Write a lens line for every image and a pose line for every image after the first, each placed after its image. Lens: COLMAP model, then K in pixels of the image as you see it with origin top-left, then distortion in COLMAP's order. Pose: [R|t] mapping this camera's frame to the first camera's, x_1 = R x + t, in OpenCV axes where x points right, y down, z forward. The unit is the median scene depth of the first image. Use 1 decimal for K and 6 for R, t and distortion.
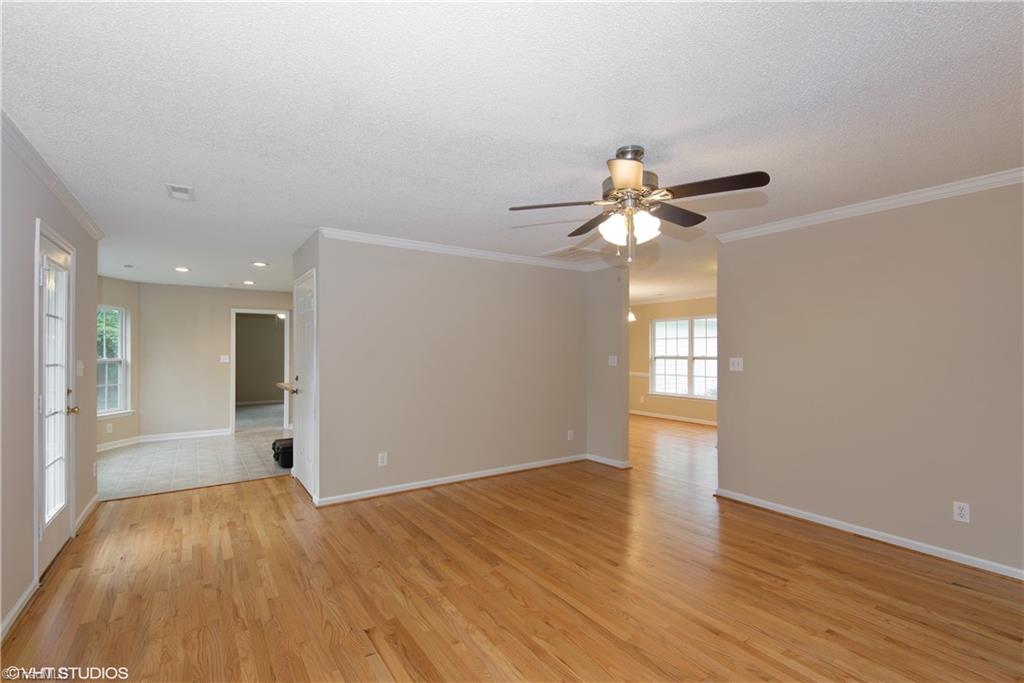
lens RADIAL K [[467.0, 0, 514.3], [0, 467.0, 346.7], [0, 0, 1]] dist [0.015165, -0.001931]
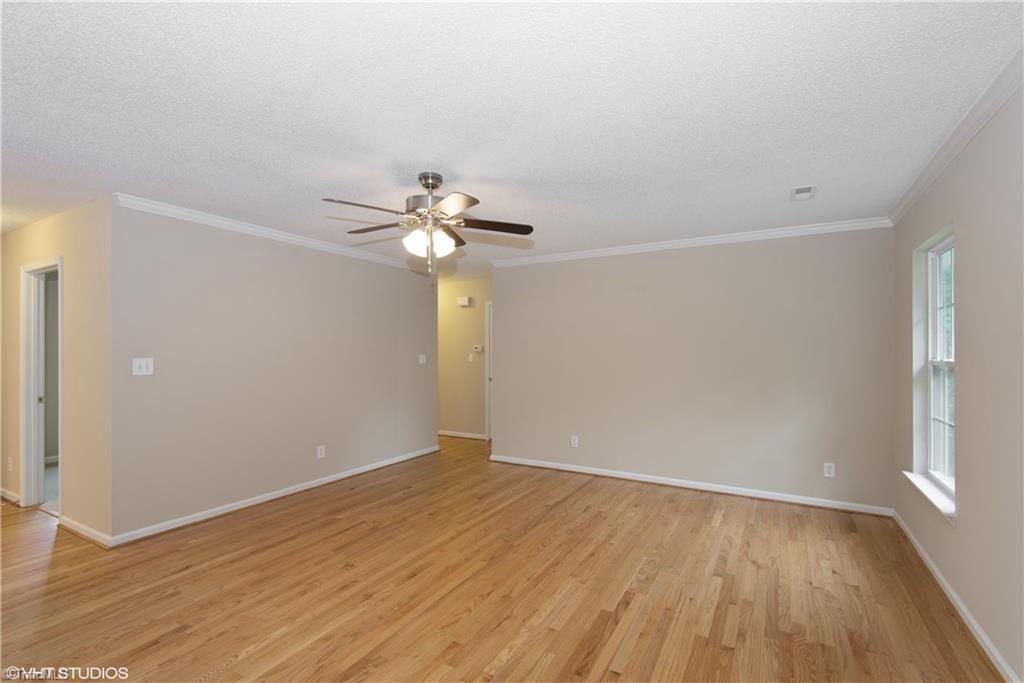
lens RADIAL K [[467.0, 0, 514.7], [0, 467.0, 345.9], [0, 0, 1]] dist [0.015165, -0.001931]
pose [[-0.451446, 0.006975, 0.892271, -0.856033], [-0.009435, 0.999876, -0.012590, 0.010715], [-0.892249, -0.014102, -0.451324, 1.302673]]
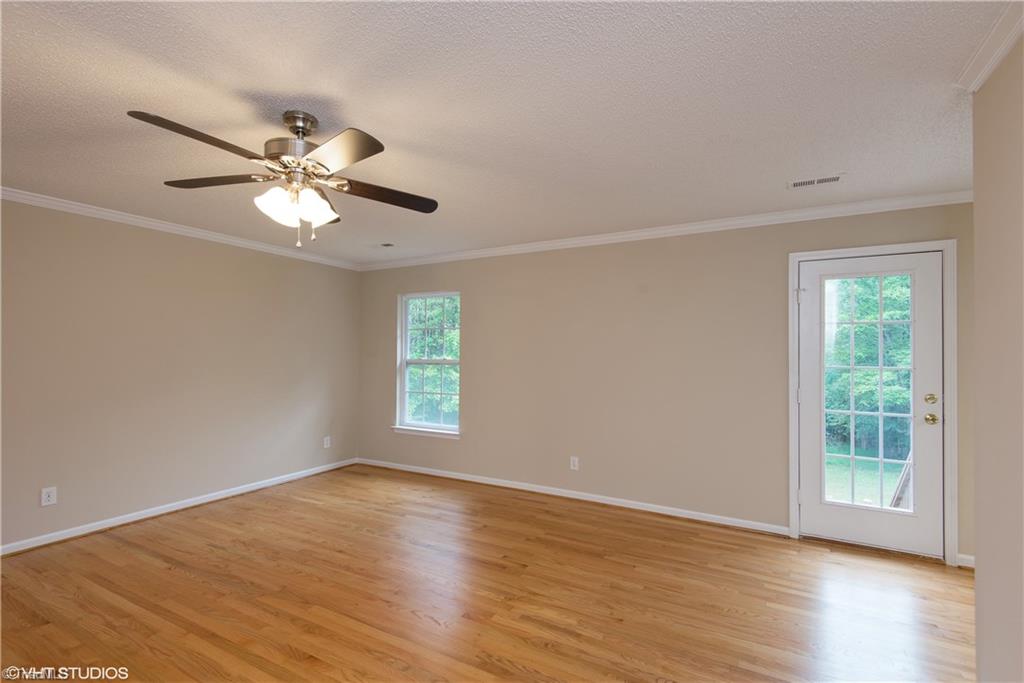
lens RADIAL K [[467.0, 0, 510.5], [0, 467.0, 343.5], [0, 0, 1]] dist [0.015165, -0.001931]
pose [[-0.899731, -0.007363, -0.436382, 0.273492], [0.002938, 0.999733, -0.022926, 0.003357], [0.436434, -0.021909, -0.899469, 1.916794]]
